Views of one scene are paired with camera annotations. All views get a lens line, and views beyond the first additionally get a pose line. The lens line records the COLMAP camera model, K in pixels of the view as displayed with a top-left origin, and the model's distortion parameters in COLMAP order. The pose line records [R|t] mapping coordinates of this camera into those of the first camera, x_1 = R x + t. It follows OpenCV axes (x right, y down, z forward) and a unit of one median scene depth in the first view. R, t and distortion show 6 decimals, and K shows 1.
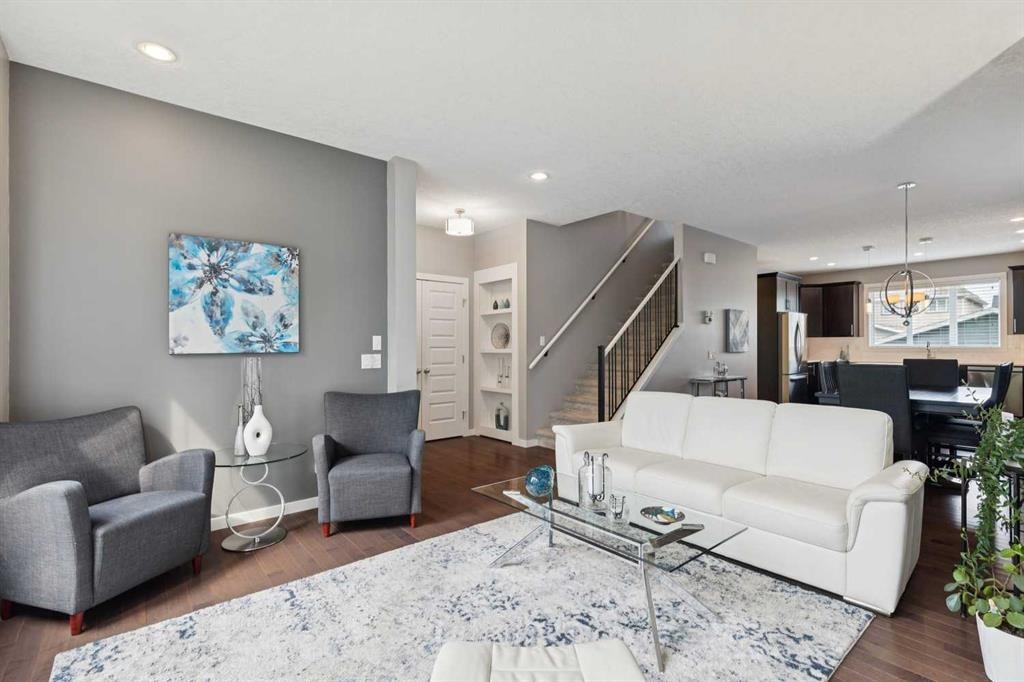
lens RADIAL K [[462.3, 0, 511.0], [0, 462.3, 344.5], [0, 0, 1]] dist [0.005879, 0.000637]
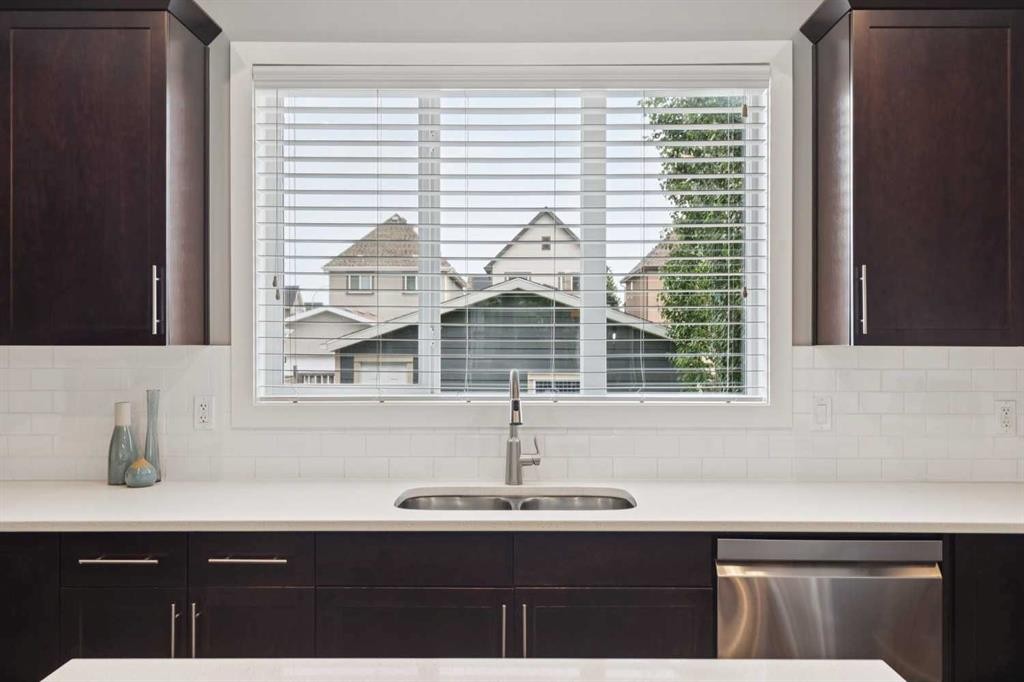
lens RADIAL K [[819.1, 0, 526.2], [0, 819.1, 338.5], [0, 0, 1]] dist [-0.004221, -0.000260]
pose [[0.632202, 0.006584, 0.774775, 0.719394], [-0.005451, 0.999977, -0.004050, -0.022310], [-0.774784, -0.001662, 0.632224, 0.874816]]
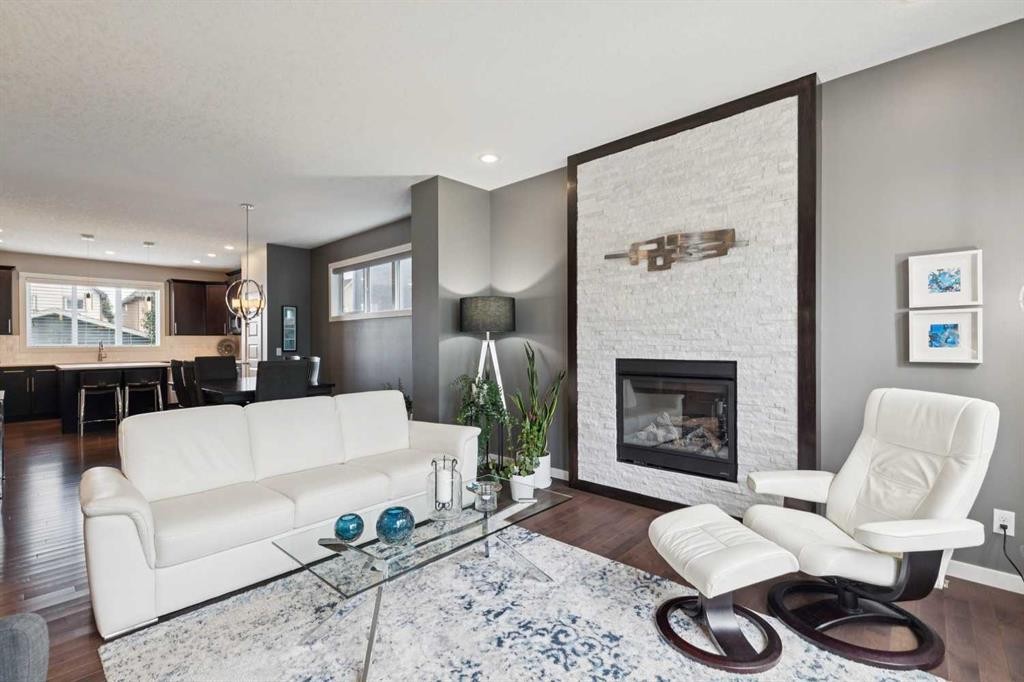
lens RADIAL K [[462.3, 0, 511.0], [0, 462.3, 344.5], [0, 0, 1]] dist [0.005879, 0.000637]
pose [[-0.135978, -0.001817, 0.990710, -0.225816], [0.002573, 0.999994, 0.002187, 0.000900], [-0.990709, 0.002846, -0.135972, 0.292747]]
